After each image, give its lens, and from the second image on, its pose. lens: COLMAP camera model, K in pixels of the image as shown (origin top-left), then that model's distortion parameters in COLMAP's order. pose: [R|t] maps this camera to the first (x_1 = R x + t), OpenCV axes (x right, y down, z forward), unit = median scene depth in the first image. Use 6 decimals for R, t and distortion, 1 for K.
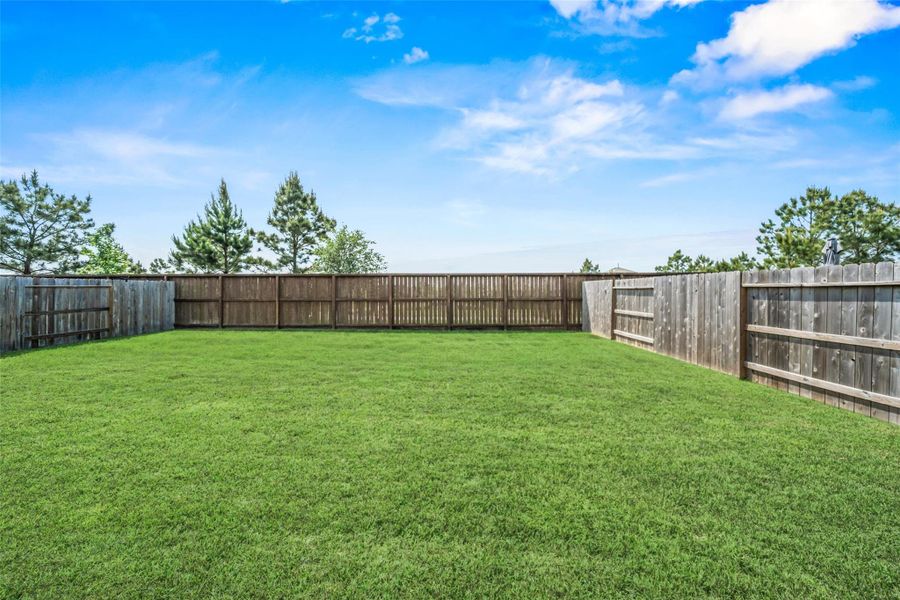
lens RADIAL K [[324.4, 0, 450.0], [0, 324.4, 300.0], [0, 0, 1]] dist [-0.002199, -0.000408]
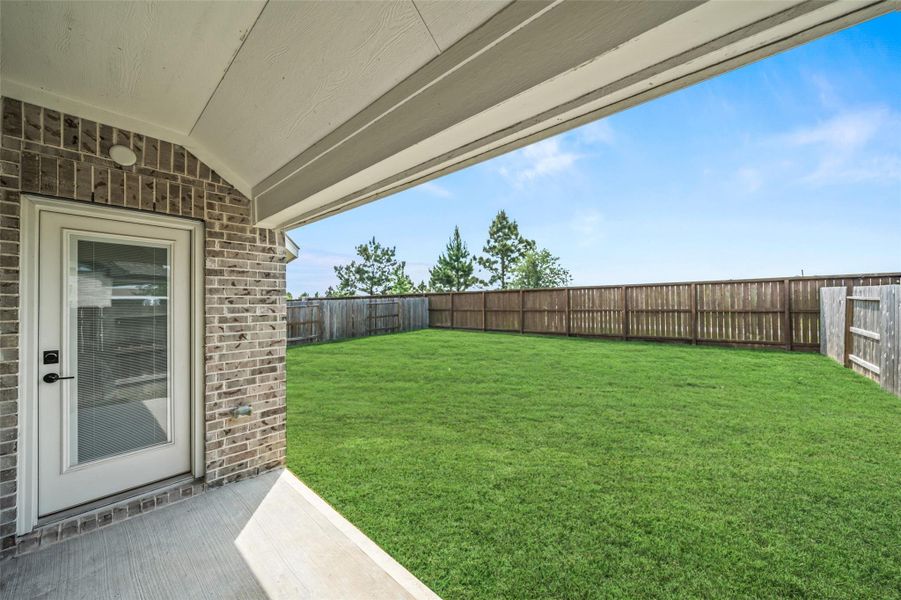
lens RADIAL K [[324.8, 0, 450.5], [0, 324.8, 300.0], [0, 0, 1]] dist [-0.002199, -0.000408]
pose [[0.767031, -0.014513, -0.641446, 0.191176], [0.005834, 0.999861, -0.015647, -0.017975], [0.641584, 0.008259, 0.767008, -0.104870]]
